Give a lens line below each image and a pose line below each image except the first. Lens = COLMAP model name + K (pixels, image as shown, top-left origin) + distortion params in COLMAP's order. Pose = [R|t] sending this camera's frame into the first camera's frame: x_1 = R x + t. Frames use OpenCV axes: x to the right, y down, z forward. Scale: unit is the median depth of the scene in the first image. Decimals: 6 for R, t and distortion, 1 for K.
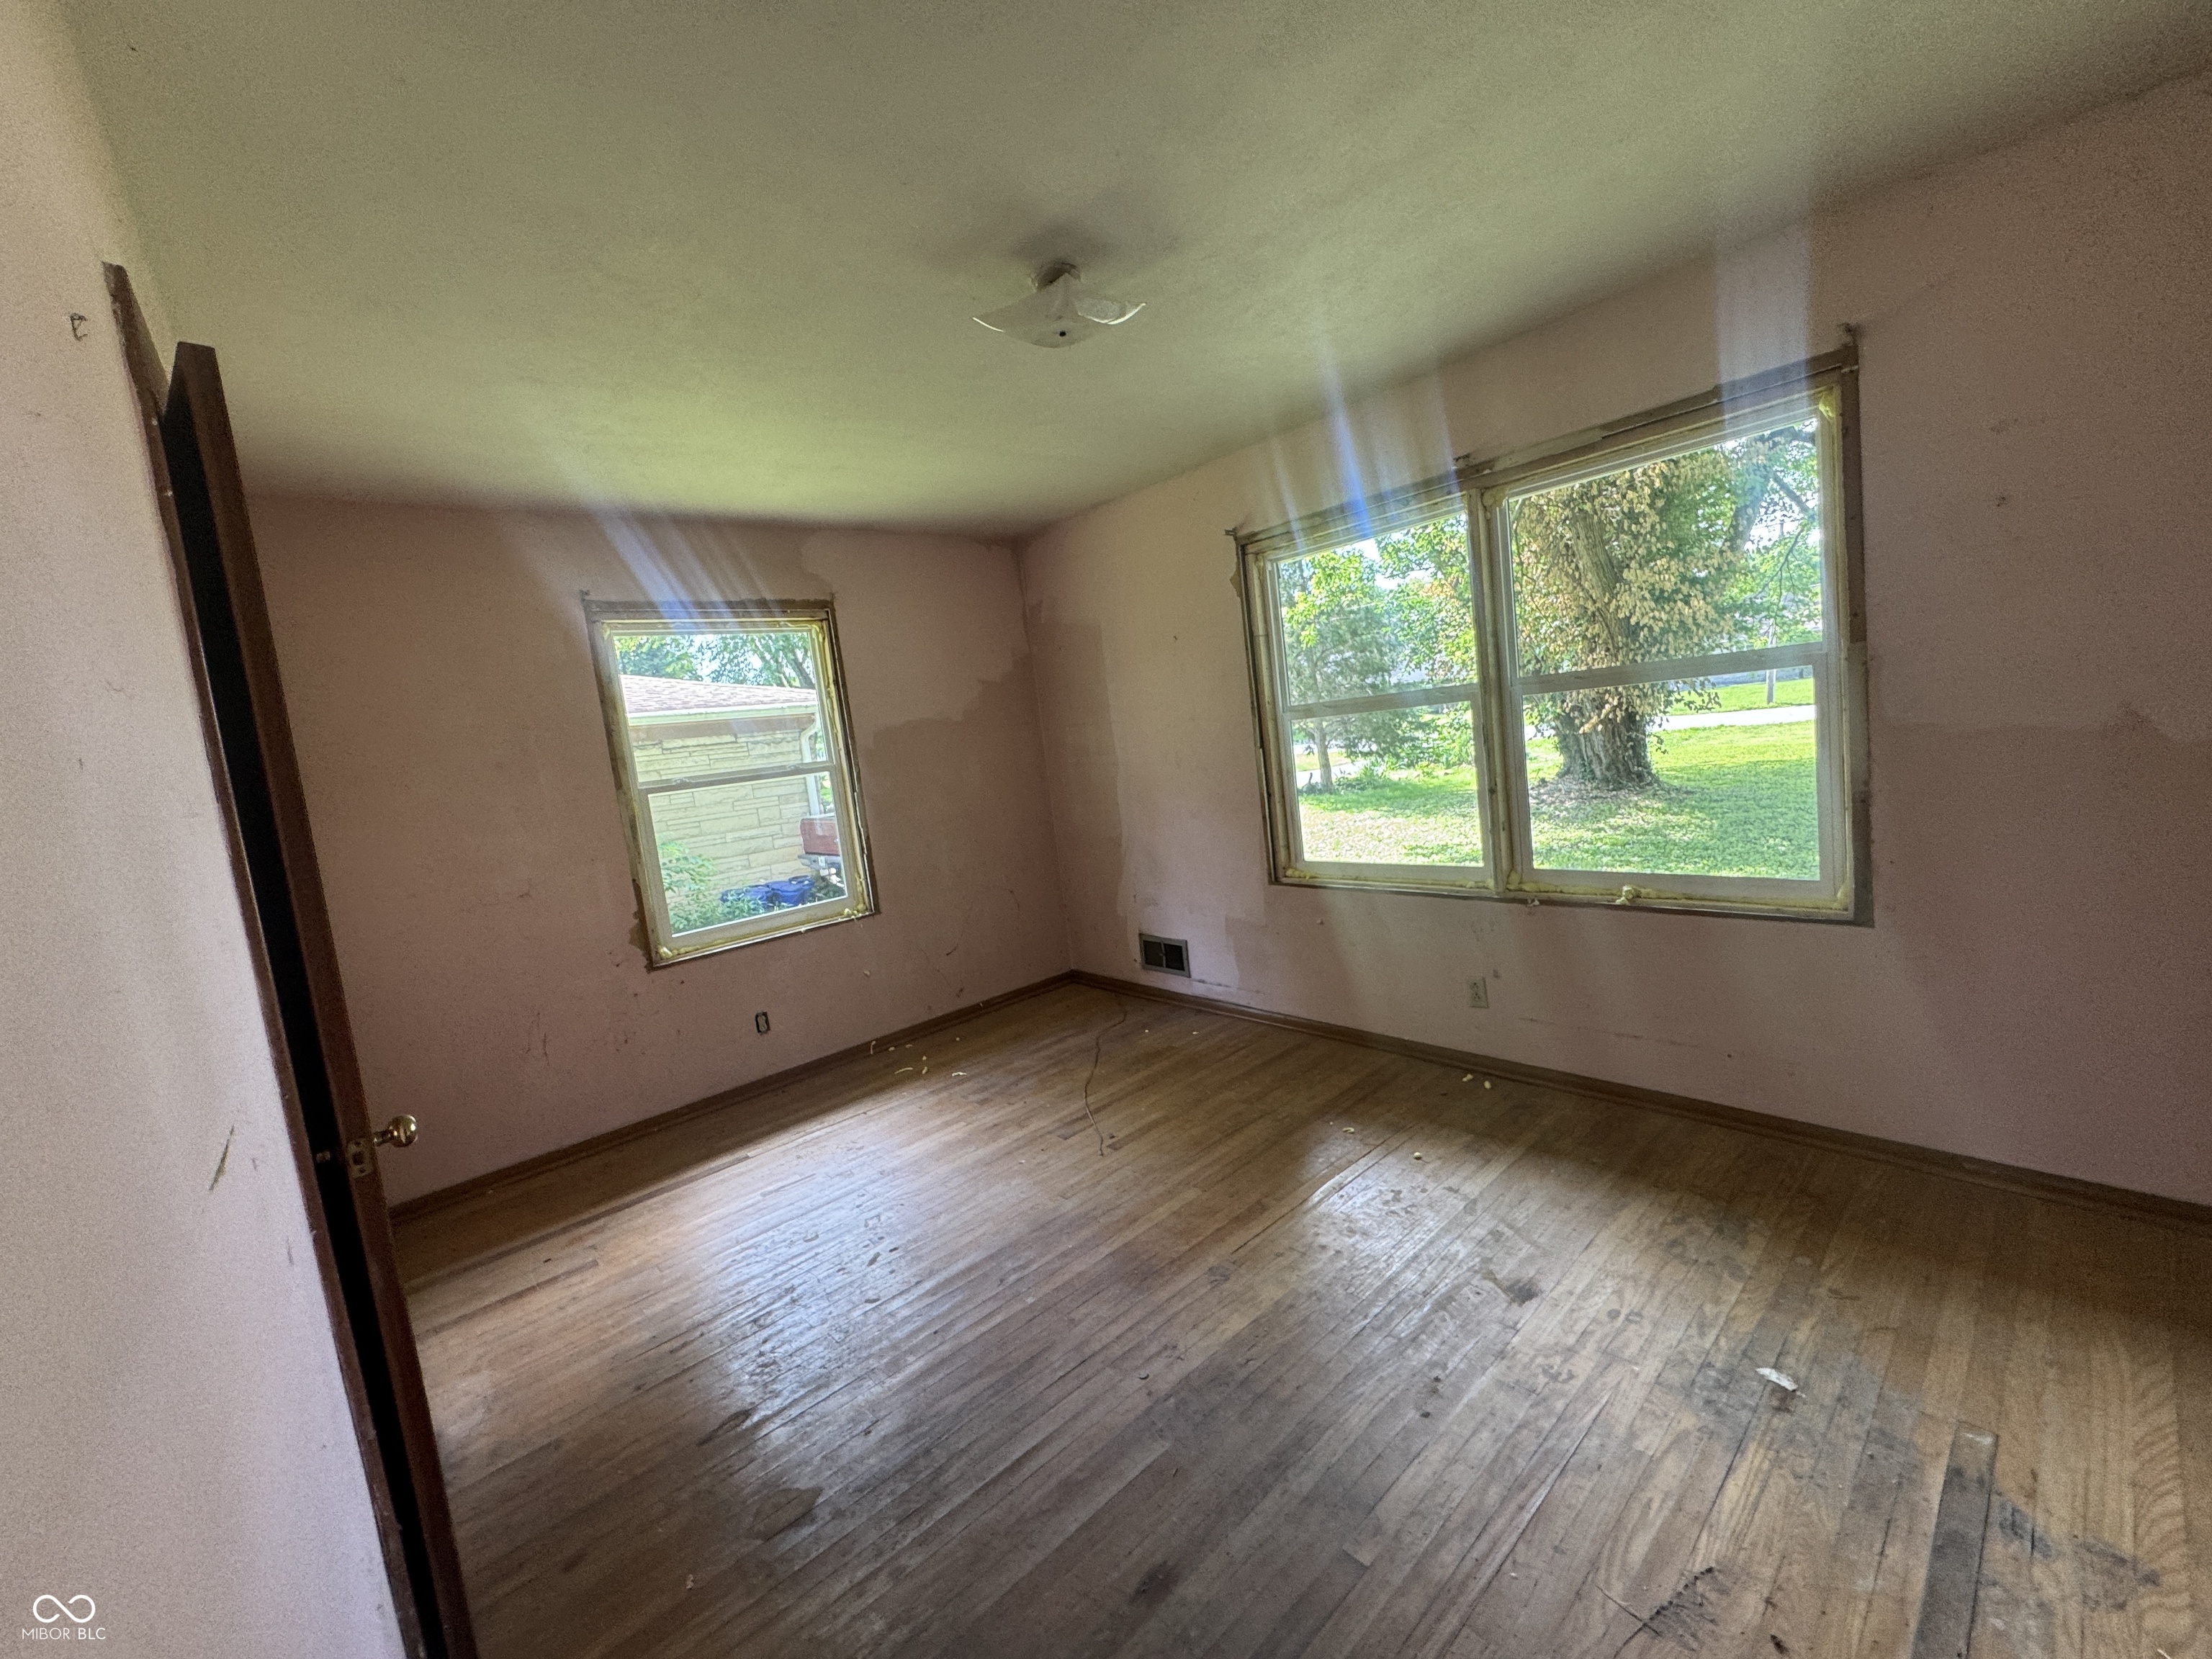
lens RADIAL K [[883.0, 0, 1104.9], [0, 883.0, 820.4], [0, 0, 1]] dist [-0.000603, -0.000242]
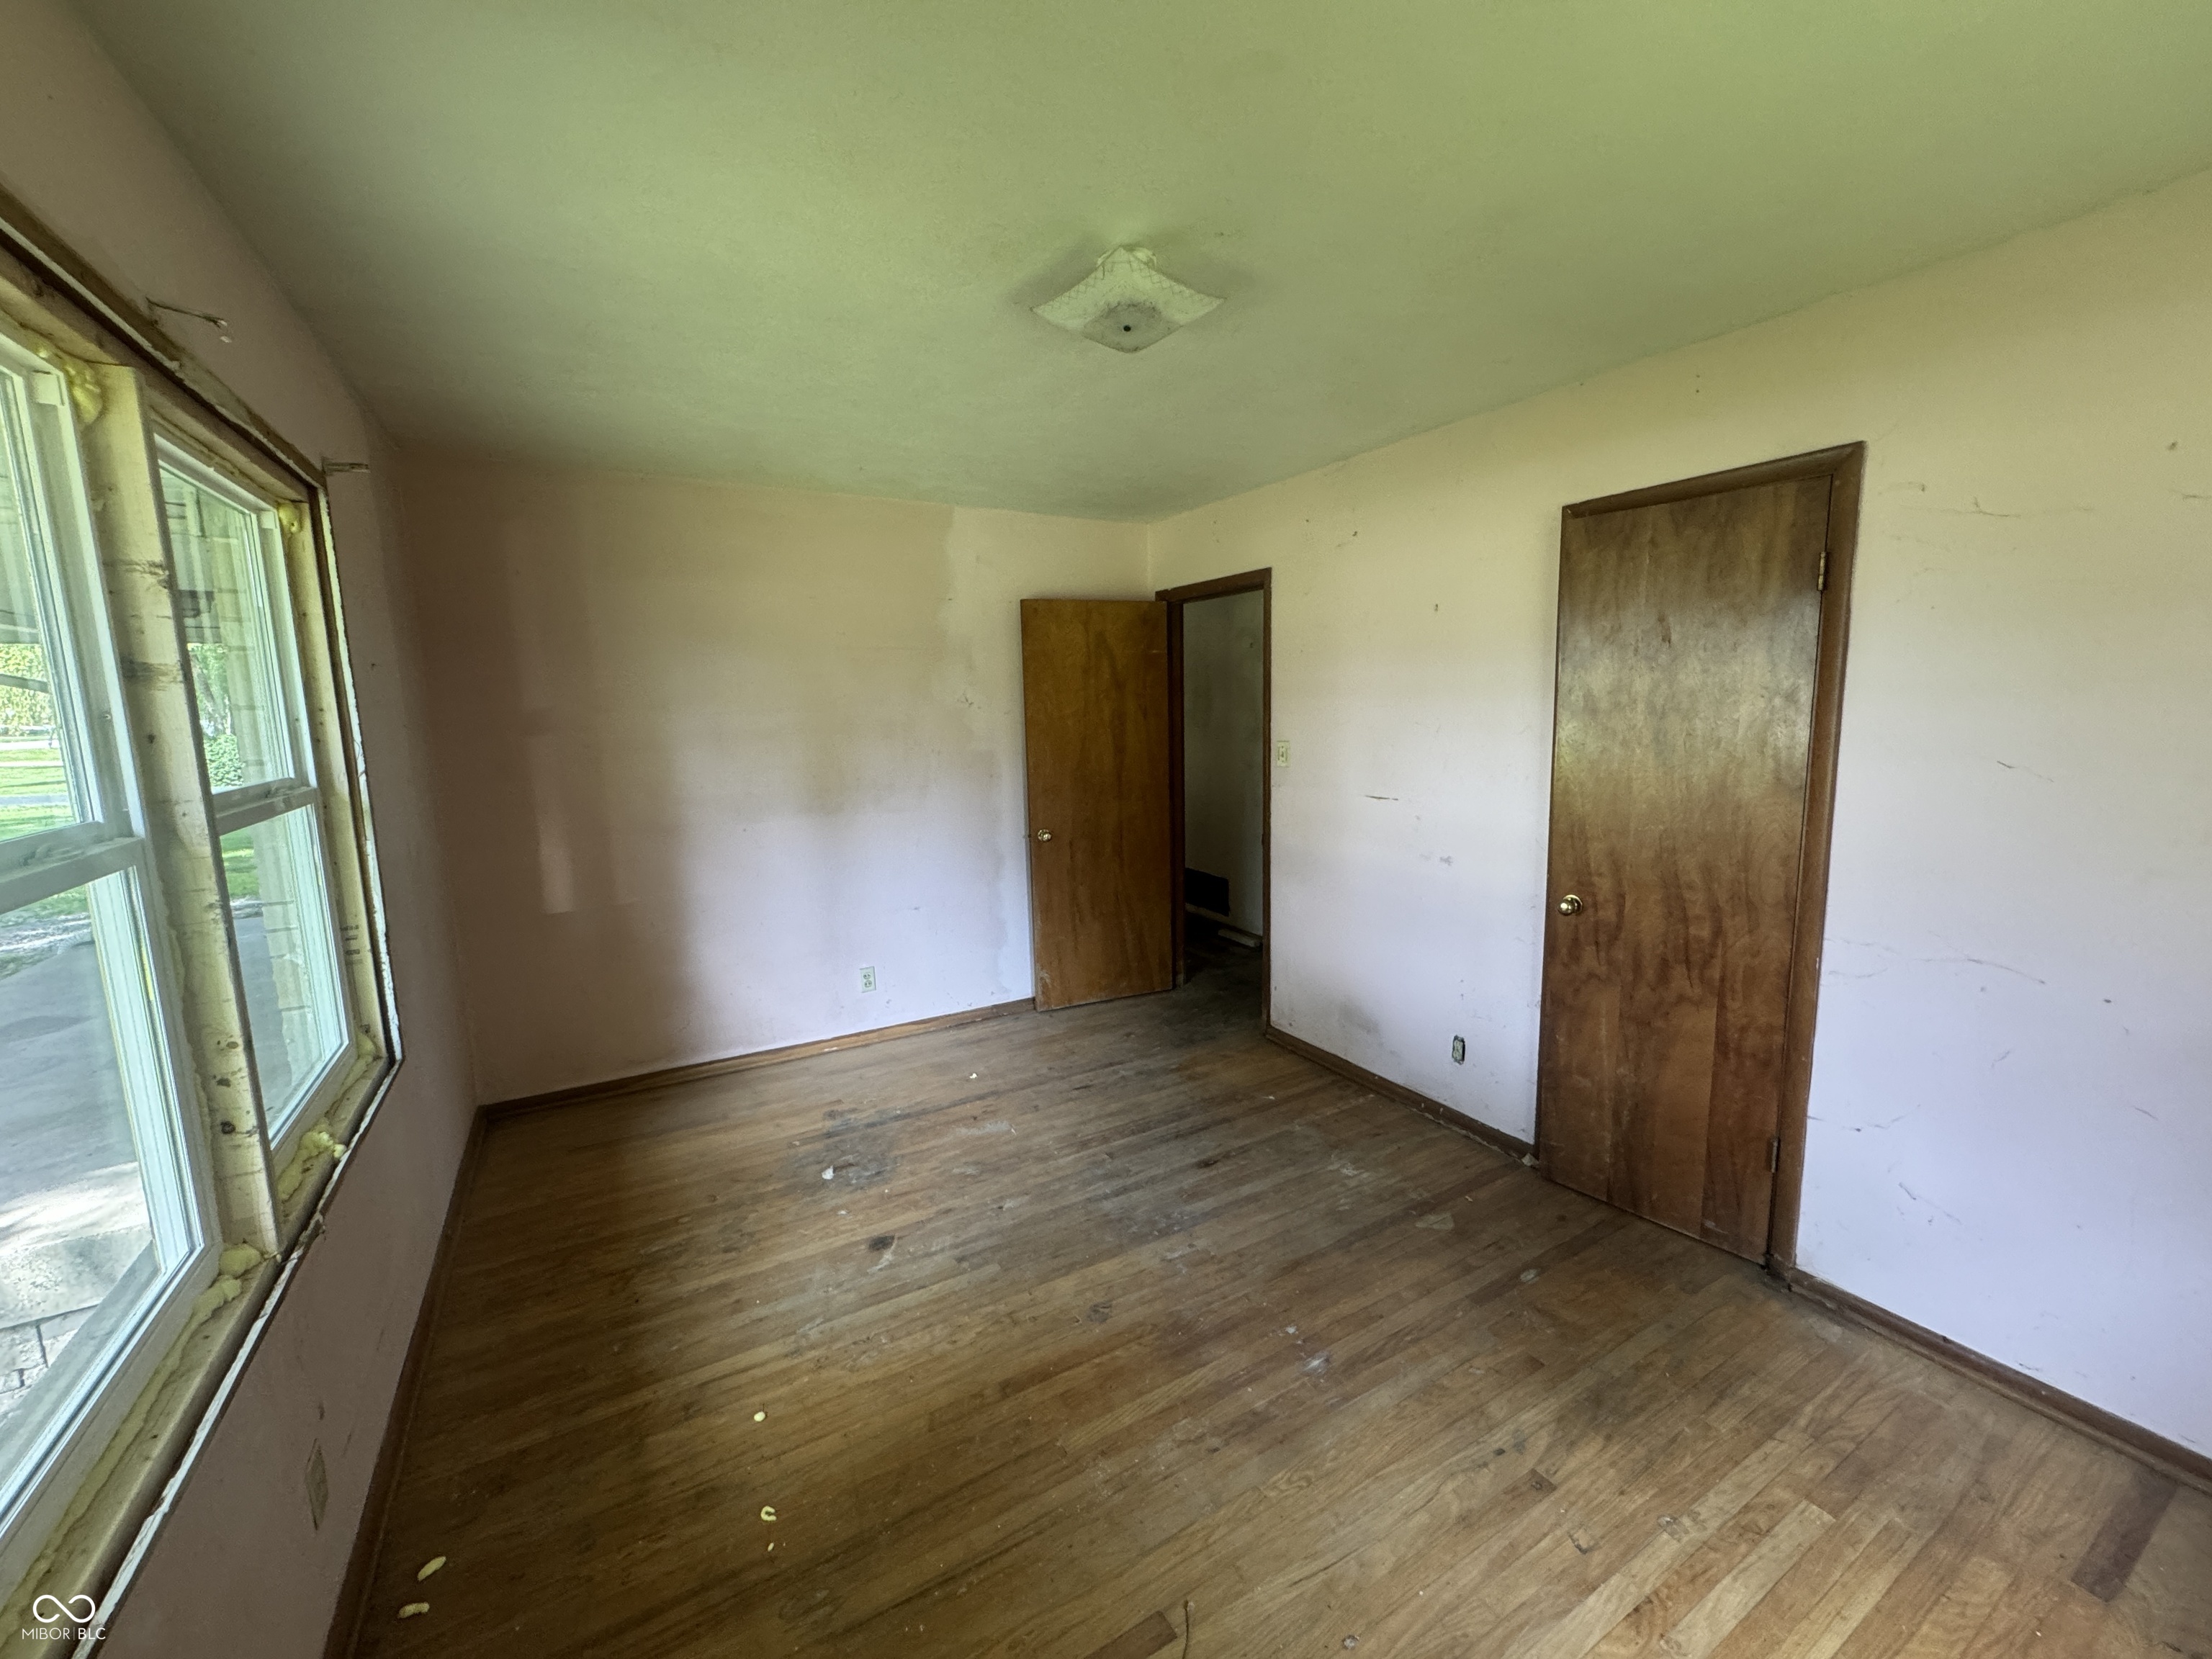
lens RADIAL K [[883.0, 0, 1104.9], [0, 883.0, 820.4], [0, 0, 1]] dist [-0.000603, -0.000242]
pose [[-0.971766, 0.108281, 0.209634, -0.134579], [0.153587, 0.964765, 0.213634, -0.218351], [-0.179115, 0.239799, -0.954156, 1.650968]]
